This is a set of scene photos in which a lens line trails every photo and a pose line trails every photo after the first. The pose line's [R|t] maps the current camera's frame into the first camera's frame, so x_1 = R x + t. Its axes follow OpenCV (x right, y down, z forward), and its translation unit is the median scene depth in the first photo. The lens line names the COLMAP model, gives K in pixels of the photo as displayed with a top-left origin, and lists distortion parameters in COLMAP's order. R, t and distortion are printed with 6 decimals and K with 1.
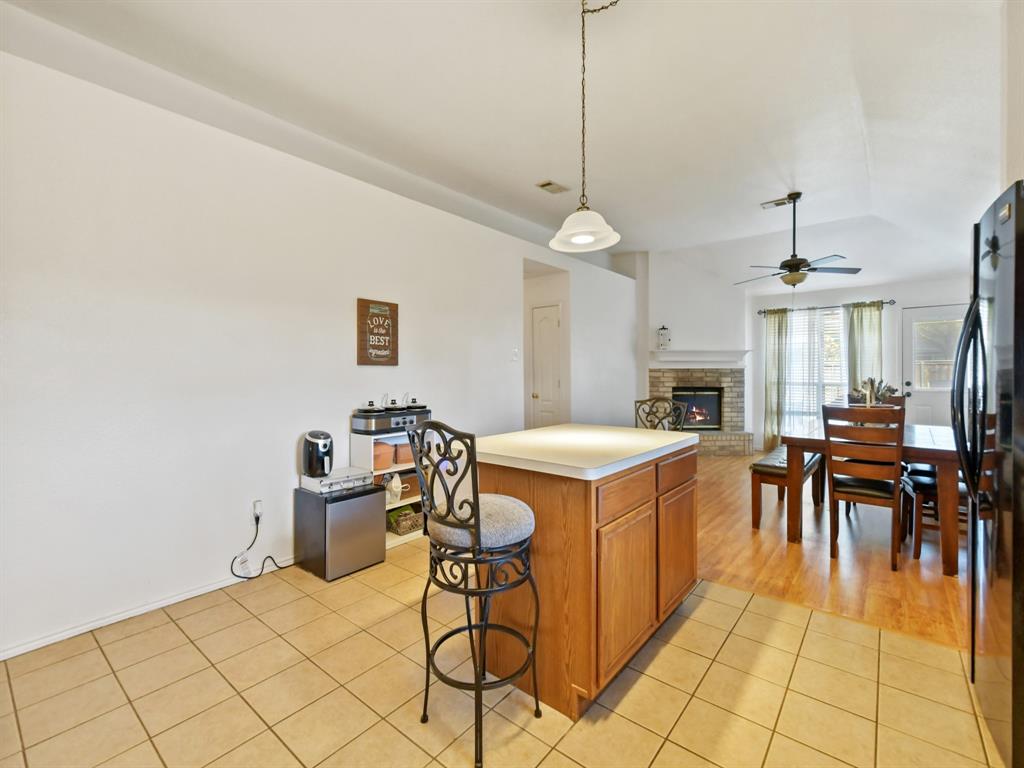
lens RADIAL K [[460.0, 0, 508.1], [0, 460.0, 368.8], [0, 0, 1]] dist [0.016855, -0.000476]
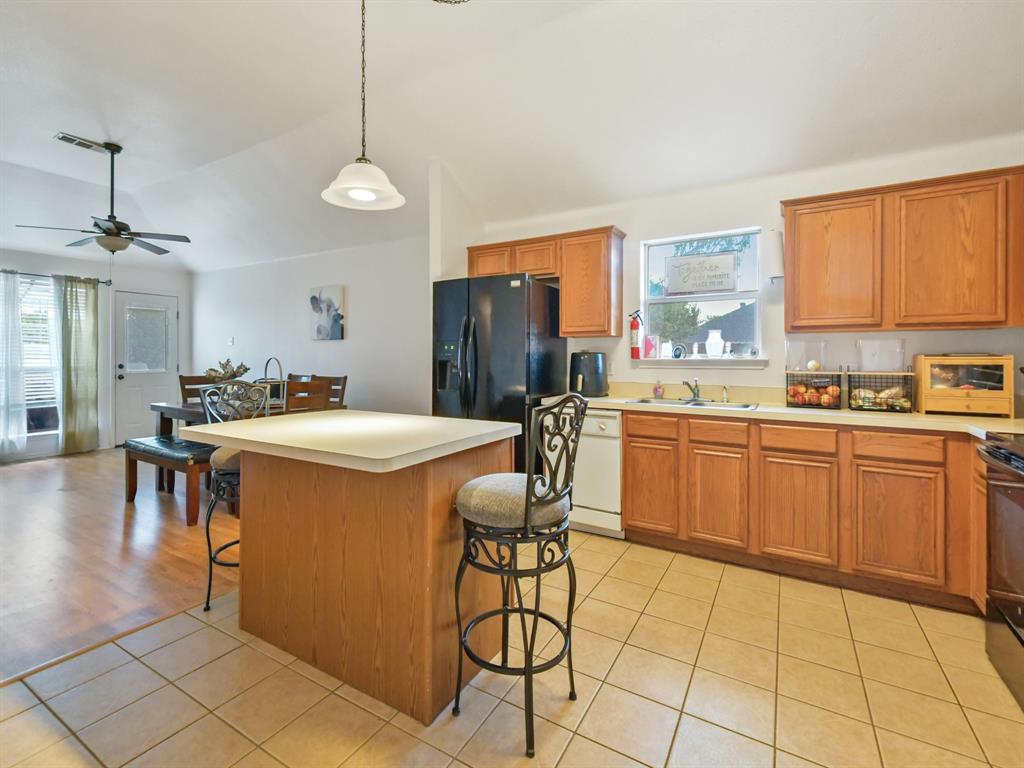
lens RADIAL K [[466.5, 0, 510.3], [0, 466.5, 360.2], [0, 0, 1]] dist [0.026545, -0.008125]
pose [[-0.150280, -0.002057, 0.988641, -0.353398], [-0.009050, 0.999959, 0.000705, 0.012447], [-0.988602, -0.008842, -0.150292, 0.400515]]
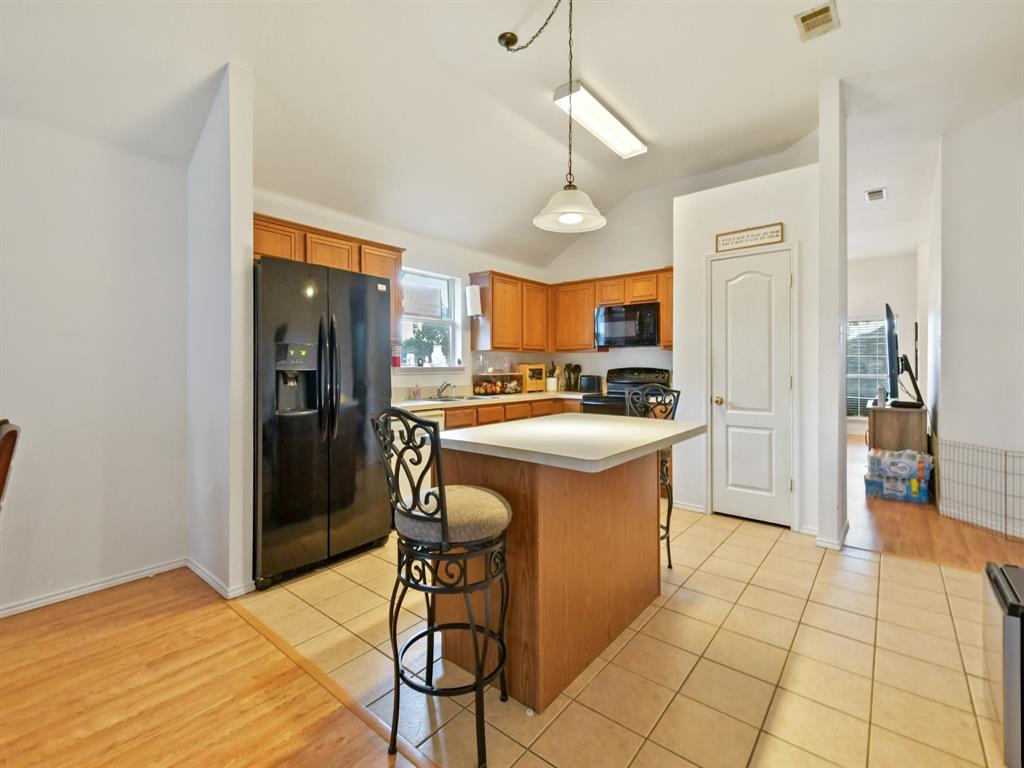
lens RADIAL K [[460.0, 0, 508.1], [0, 460.0, 368.8], [0, 0, 1]] dist [0.016855, -0.000476]
pose [[-0.999966, 0.004434, 0.006970, 0.133680], [0.004428, 0.999990, -0.000767, 0.013993], [-0.006974, -0.000736, -0.999975, 0.914410]]
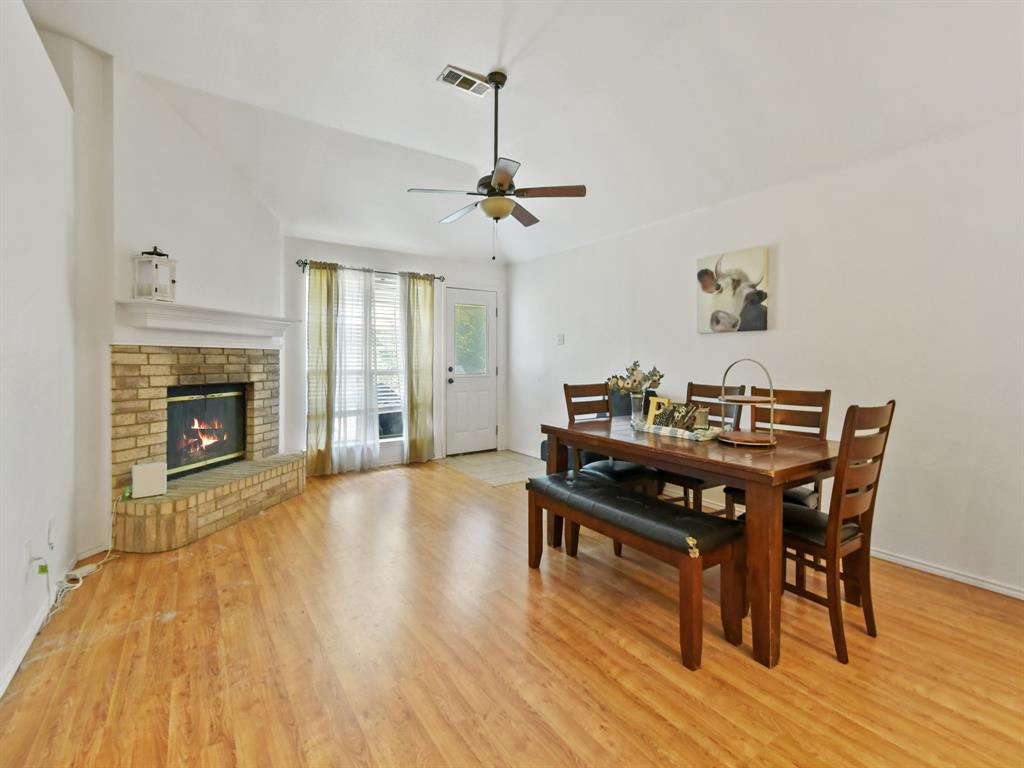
lens RADIAL K [[466.5, 0, 510.3], [0, 466.5, 360.2], [0, 0, 1]] dist [0.026545, -0.008125]
pose [[0.270427, 0.001004, 0.962740, -0.001954], [-0.007285, 0.999973, 0.001003, 0.014847], [-0.962713, -0.007285, 0.270427, 0.796054]]
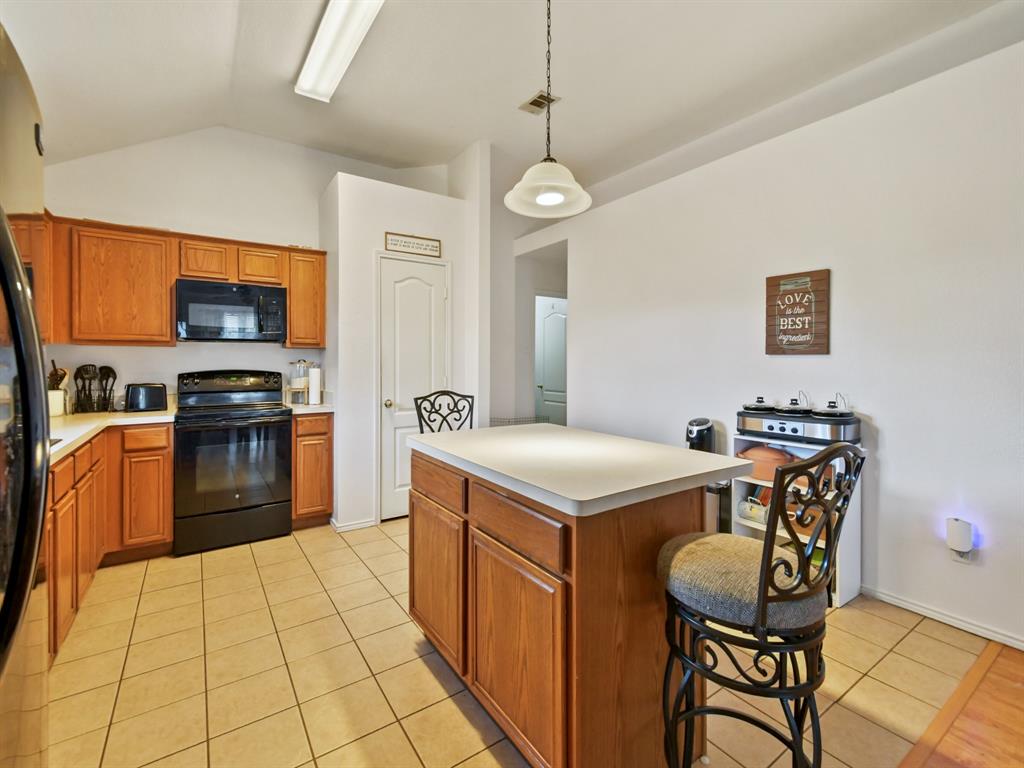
lens RADIAL K [[456.3, 0, 513.0], [0, 456.3, 364.7], [0, 0, 1]] dist [0.021008, -0.000033]
pose [[-0.275824, 0.011328, -0.961141, 0.442424], [0.006679, 0.999929, 0.009869, -0.000850], [0.961185, -0.003697, -0.275880, 0.542466]]
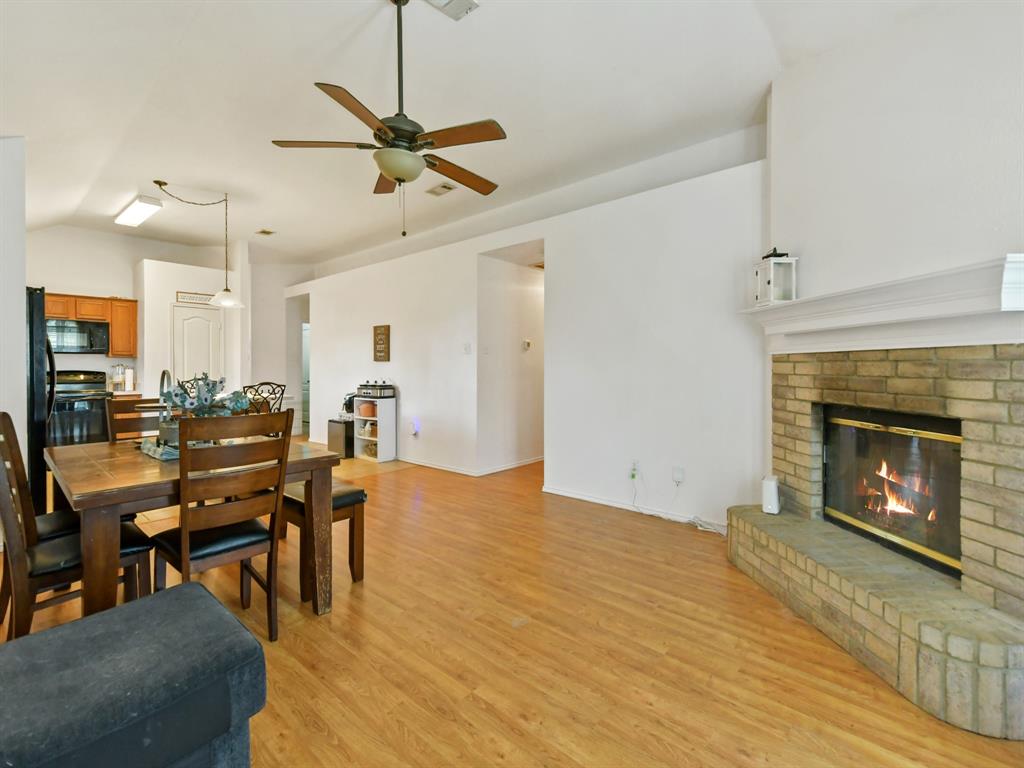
lens RADIAL K [[460.0, 0, 508.1], [0, 460.0, 368.8], [0, 0, 1]] dist [0.016855, -0.000476]
pose [[-0.026095, 0.004695, -0.999648, 1.074414], [0.009010, 0.999949, 0.004461, 0.012536], [0.999619, -0.008891, -0.026136, 1.109153]]
